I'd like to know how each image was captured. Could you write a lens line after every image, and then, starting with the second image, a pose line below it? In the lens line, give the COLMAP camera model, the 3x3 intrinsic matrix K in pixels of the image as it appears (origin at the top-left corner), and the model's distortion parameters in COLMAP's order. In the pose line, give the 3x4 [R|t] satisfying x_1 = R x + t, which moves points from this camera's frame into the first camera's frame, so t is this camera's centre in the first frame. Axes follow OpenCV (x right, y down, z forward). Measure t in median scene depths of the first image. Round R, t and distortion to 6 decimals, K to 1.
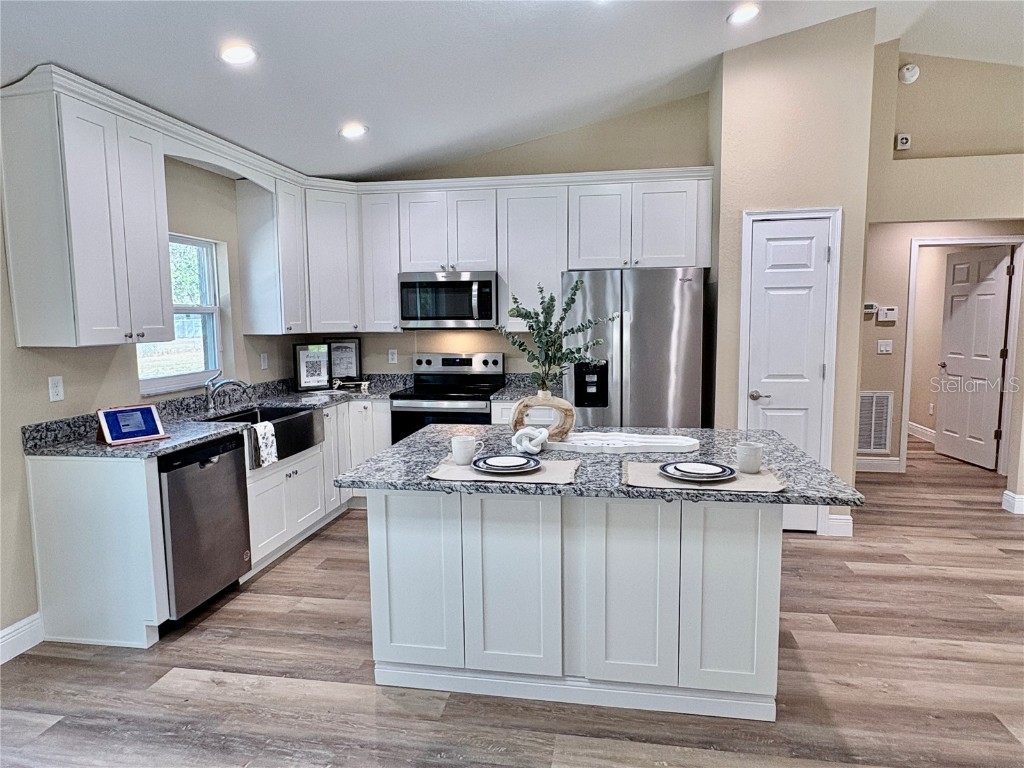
lens RADIAL K [[632.7, 0, 507.3], [0, 632.7, 385.0], [0, 0, 1]] dist [0.002624, 0.001470]
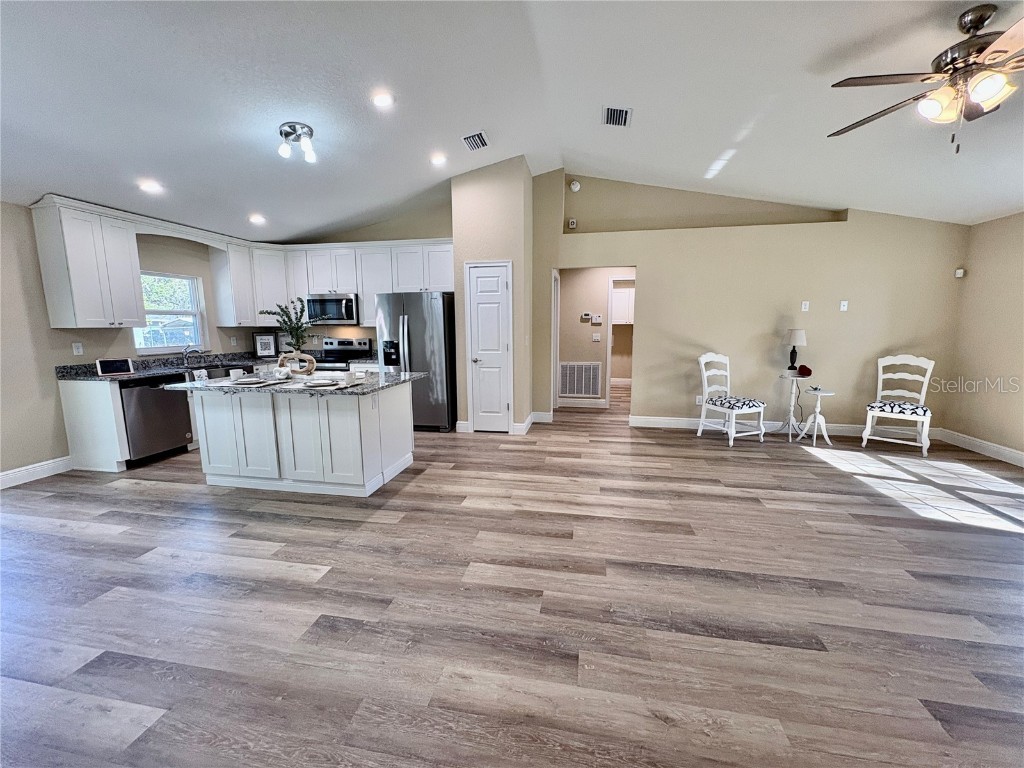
lens RADIAL K [[407.6, 0, 512.0], [0, 407.6, 384.0], [0, 0, 1]] dist [0.001283, 0.000122]
pose [[0.999817, 0.008816, -0.016972, 0.479283], [-0.008187, 0.999290, 0.036789, 0.038684], [0.017284, -0.036644, 0.999179, -0.203081]]
